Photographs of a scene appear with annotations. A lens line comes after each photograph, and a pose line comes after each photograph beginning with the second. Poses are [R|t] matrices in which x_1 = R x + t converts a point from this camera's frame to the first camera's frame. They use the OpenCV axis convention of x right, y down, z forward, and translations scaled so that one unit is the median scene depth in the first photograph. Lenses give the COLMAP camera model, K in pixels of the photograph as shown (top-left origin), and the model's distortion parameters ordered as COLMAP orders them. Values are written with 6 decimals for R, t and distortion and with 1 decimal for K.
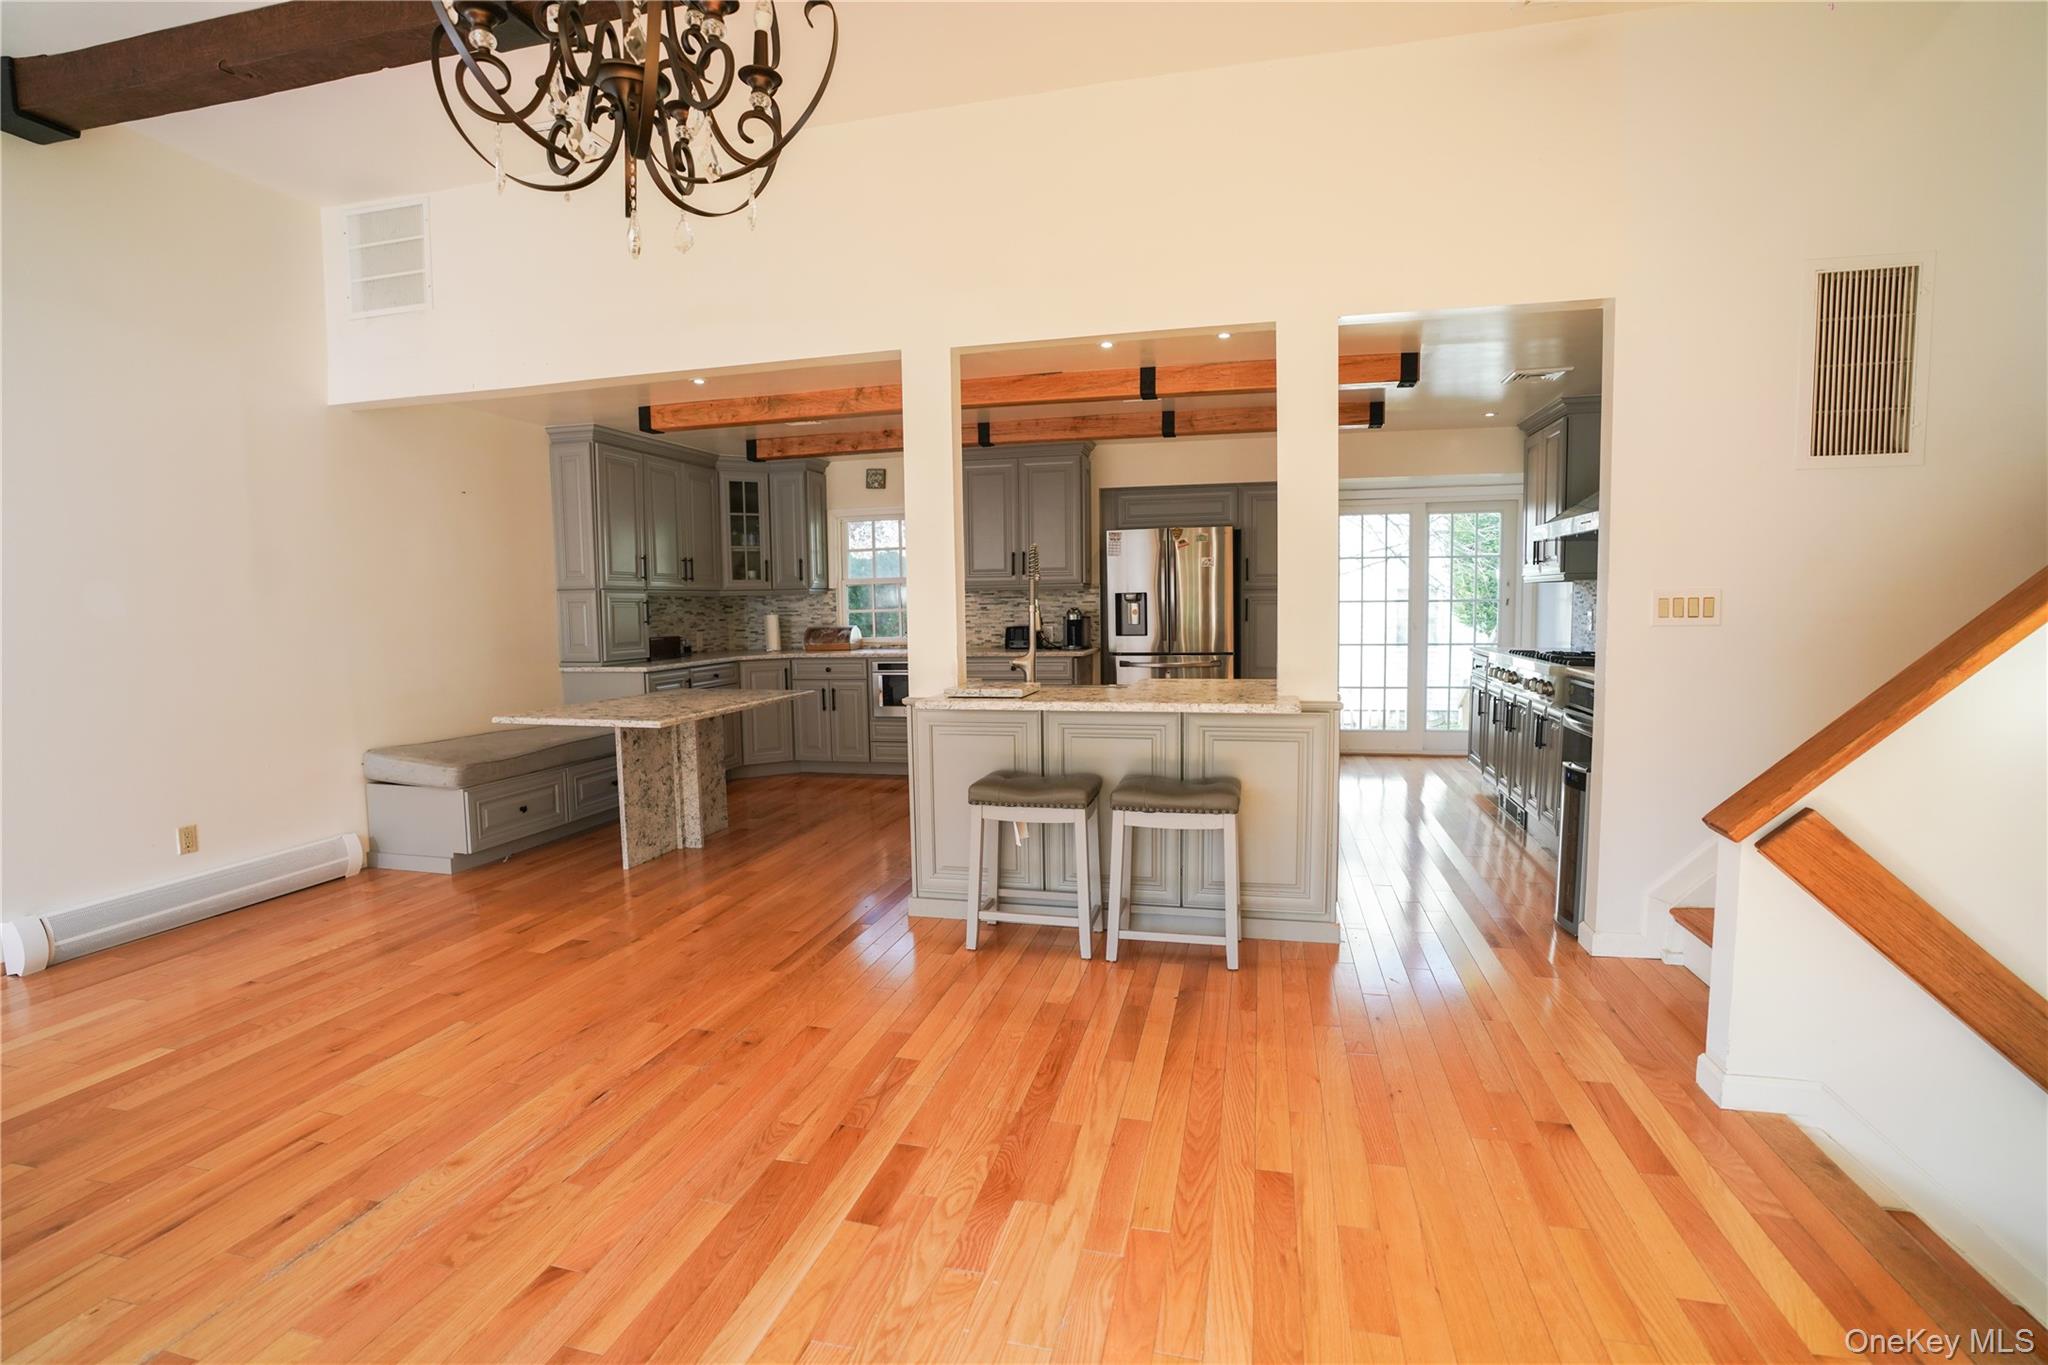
lens RADIAL K [[940.1, 0, 1026.6], [0, 940.1, 672.1], [0, 0, 1]] dist [-0.055819, 0.016288]
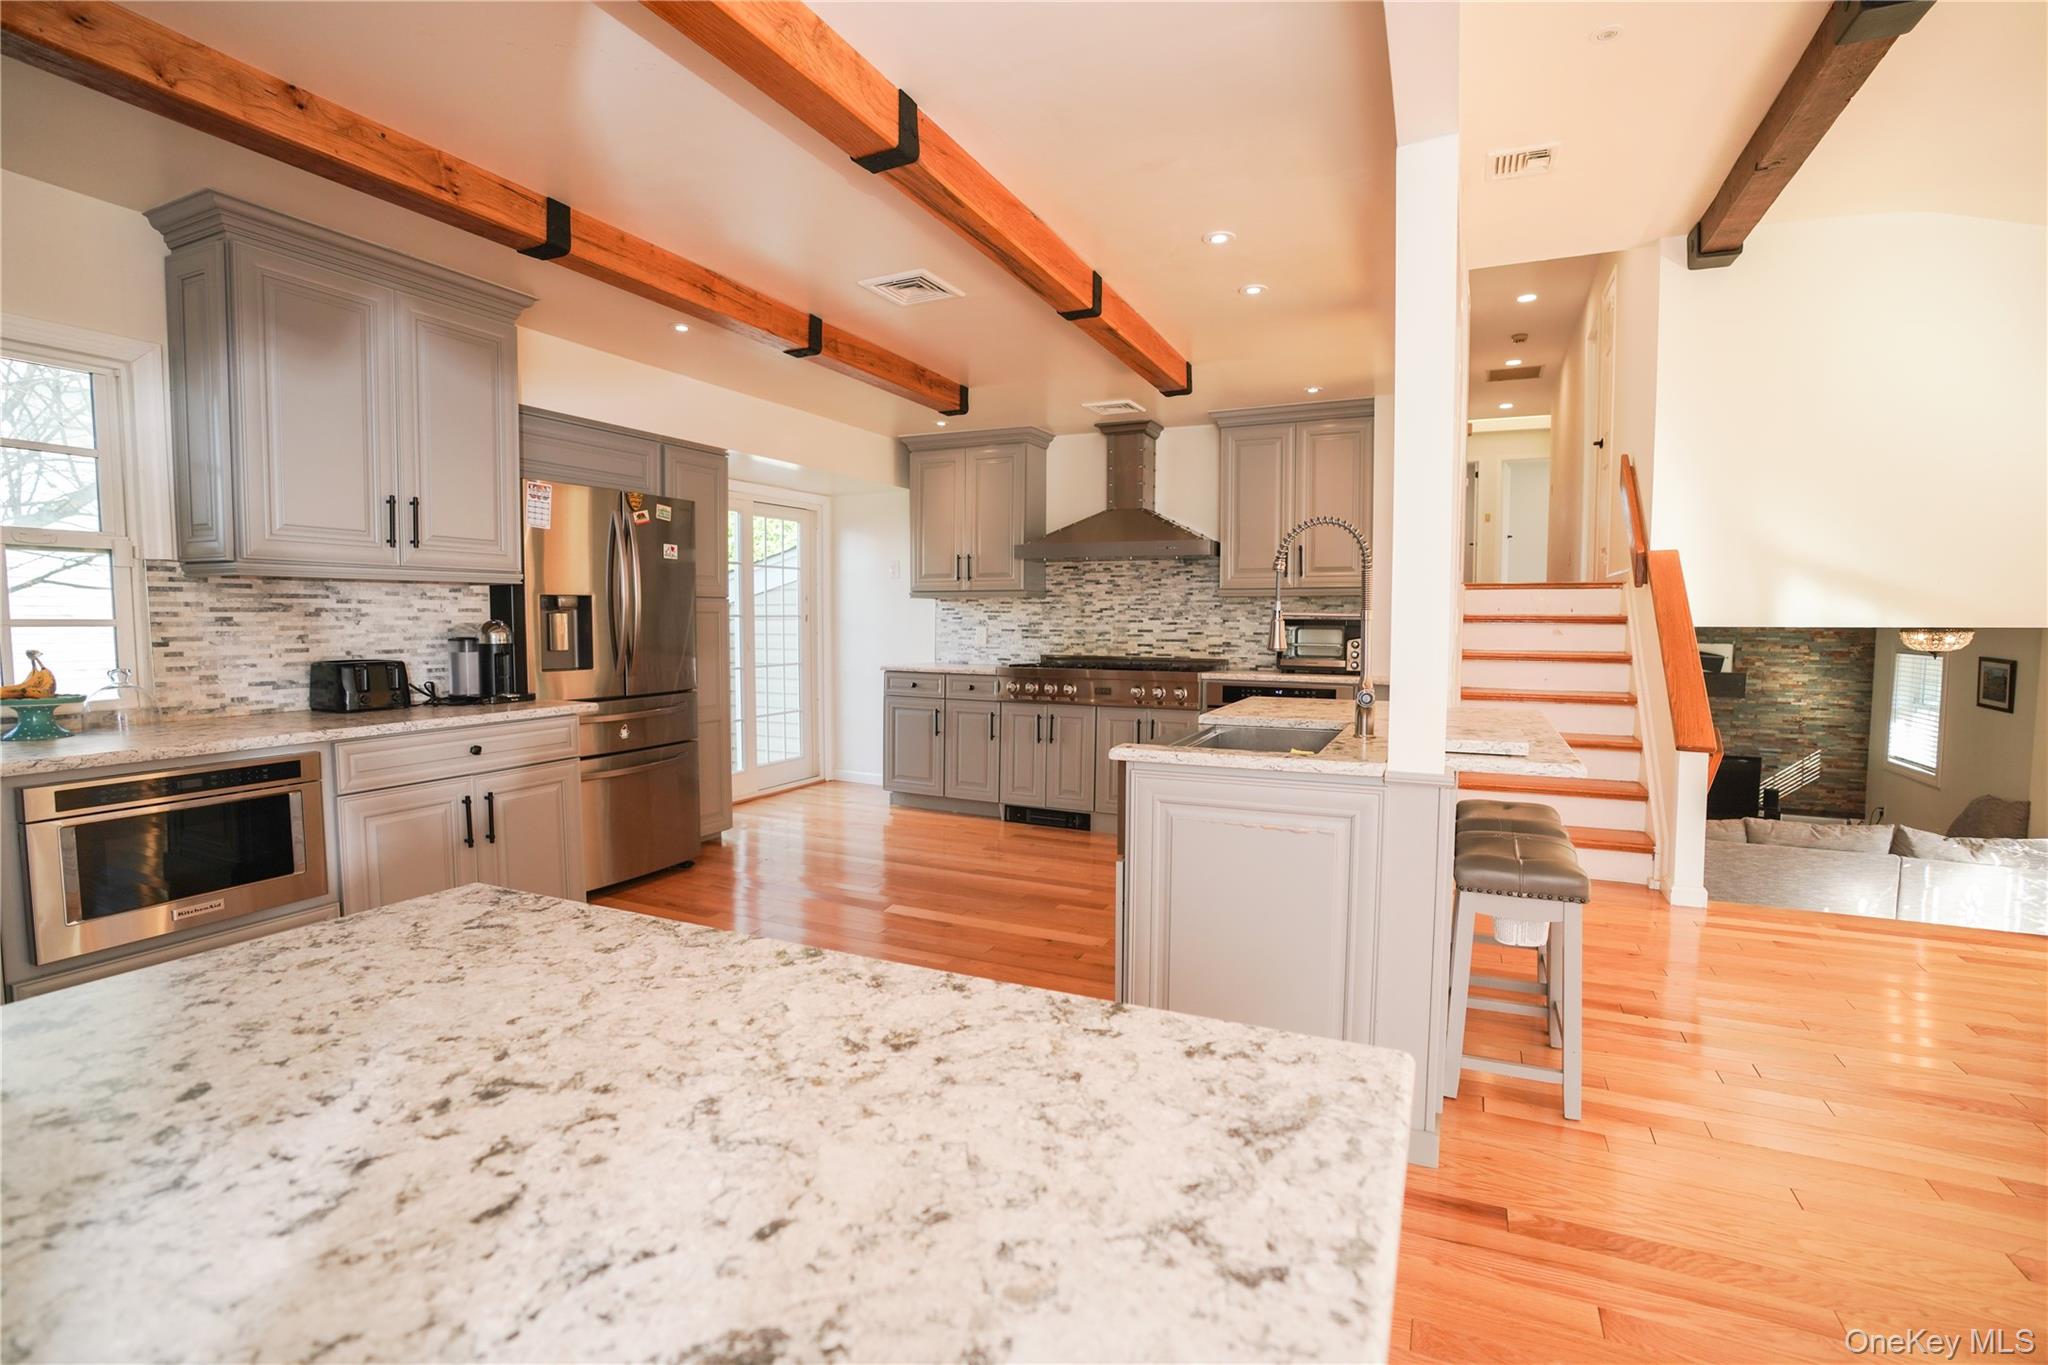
lens RADIAL K [[940.1, 0, 1017.6], [0, 940.1, 681.0], [0, 0, 1]] dist [-0.055819, 0.016288]
pose [[0.199159, -0.050895, 0.978645, -0.386798], [0.067108, 0.997014, 0.038193, -0.035626], [-0.977667, 0.058068, 0.201979, 0.622713]]
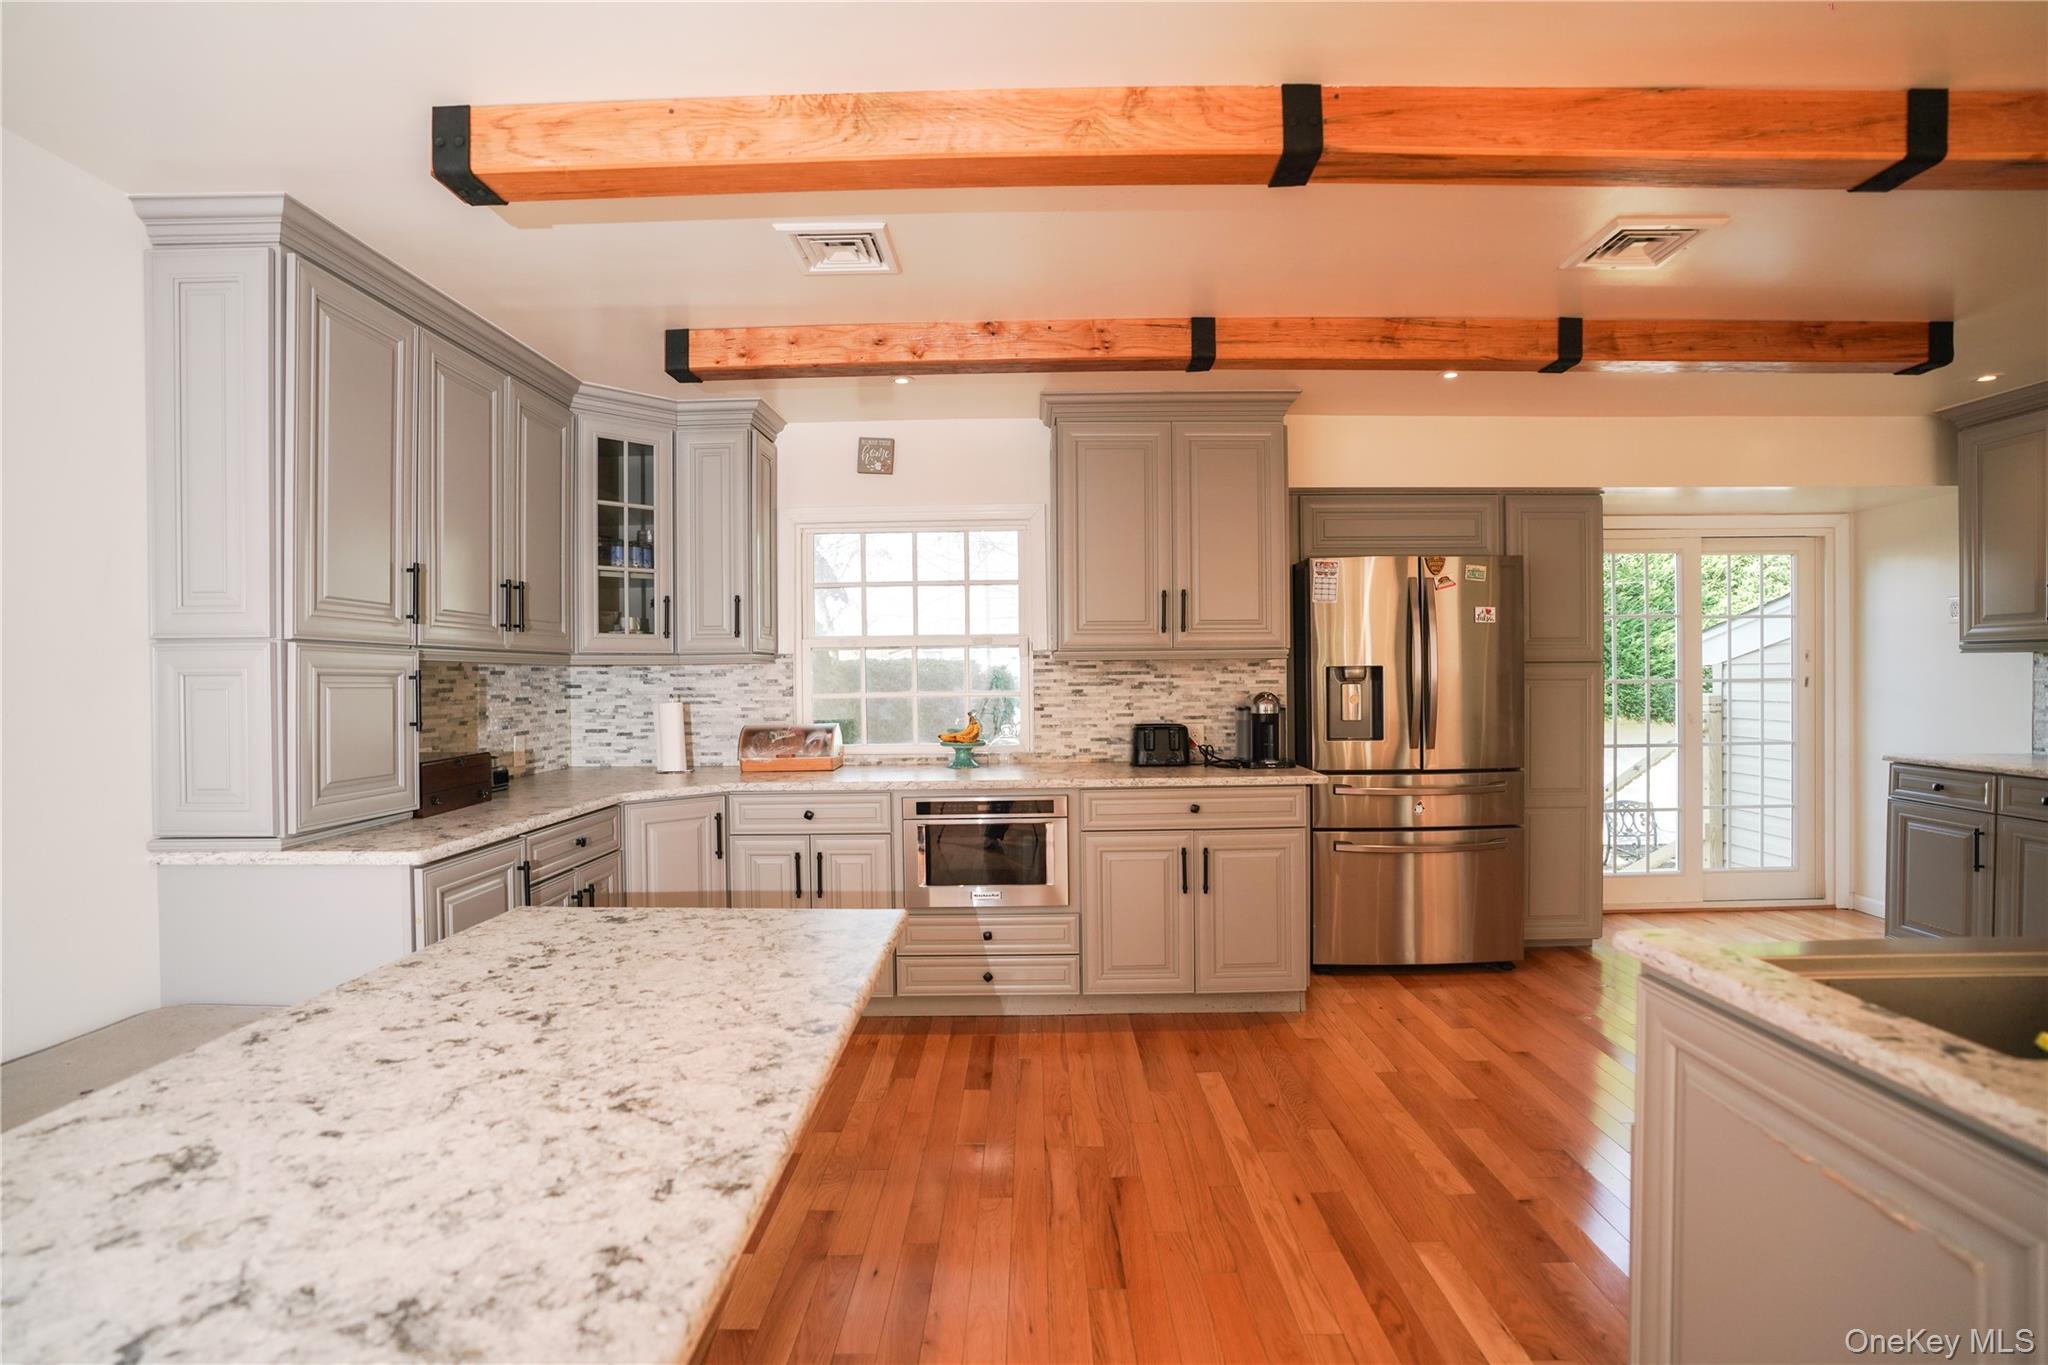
lens RADIAL K [[940.1, 0, 1031.8], [0, 940.1, 678.5], [0, 0, 1]] dist [-0.055819, 0.016288]
pose [[0.972202, 0.005531, 0.234077, -0.215728], [0.012080, 0.997205, -0.073736, -0.036984], [-0.233831, 0.074514, 0.969418, 0.491014]]
